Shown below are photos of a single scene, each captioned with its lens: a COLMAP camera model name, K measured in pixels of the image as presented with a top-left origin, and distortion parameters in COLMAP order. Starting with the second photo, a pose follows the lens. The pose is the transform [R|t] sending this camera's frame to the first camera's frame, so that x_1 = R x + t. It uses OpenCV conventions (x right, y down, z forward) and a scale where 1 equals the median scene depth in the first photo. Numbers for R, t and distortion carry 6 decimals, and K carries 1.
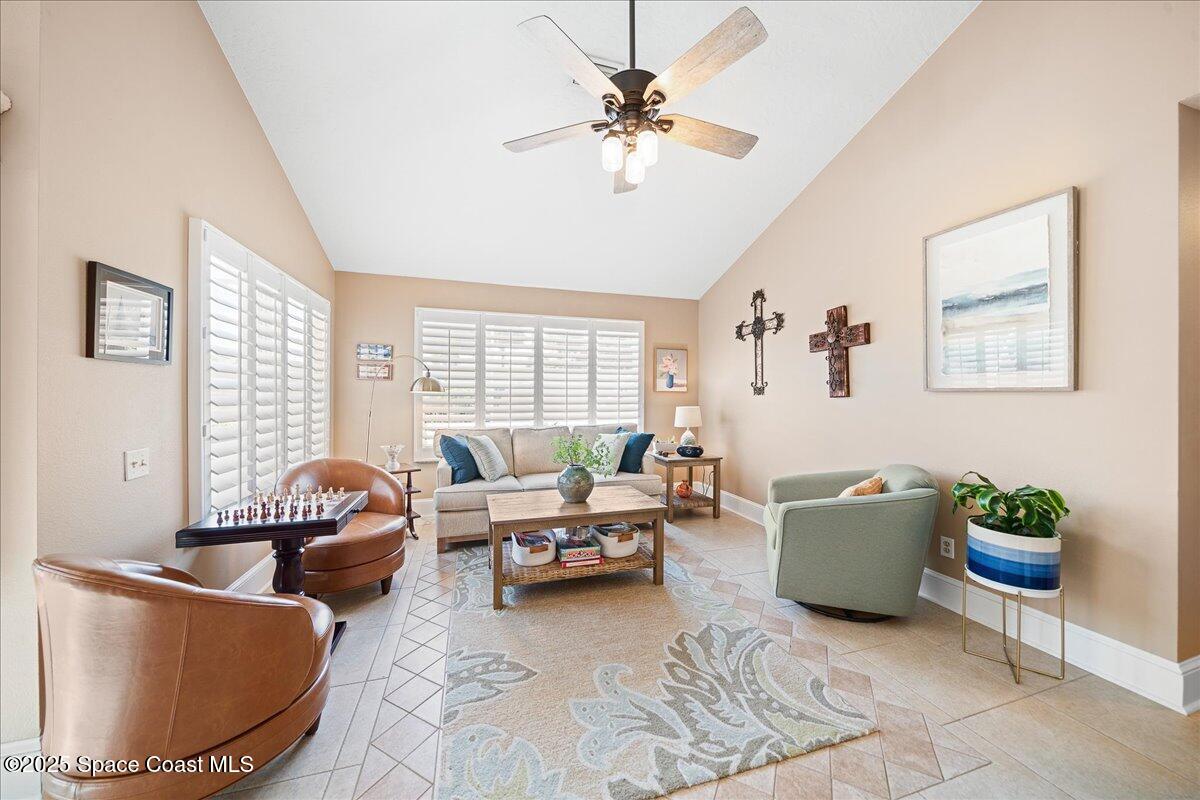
lens RADIAL K [[413.4, 0, 595.4], [0, 413.4, 394.3], [0, 0, 1]] dist [0.002120, -0.000020]
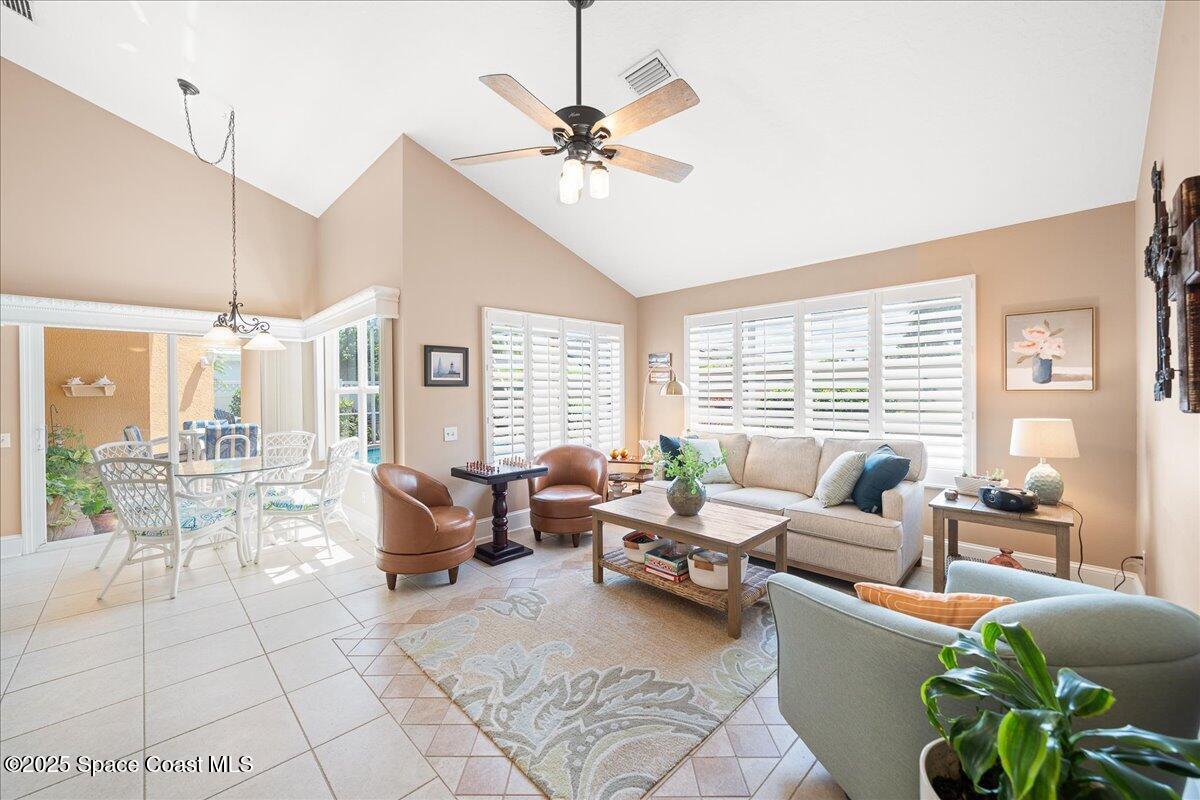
lens RADIAL K [[462.9, 0, 589.6], [0, 462.9, 397.1], [0, 0, 1]] dist [0.003716, 0.000687]
pose [[0.454843, 0.001636, -0.890570, 0.947073], [0.014685, 0.999849, 0.009336, -0.025040], [0.890450, -0.017324, 0.454750, 0.393090]]
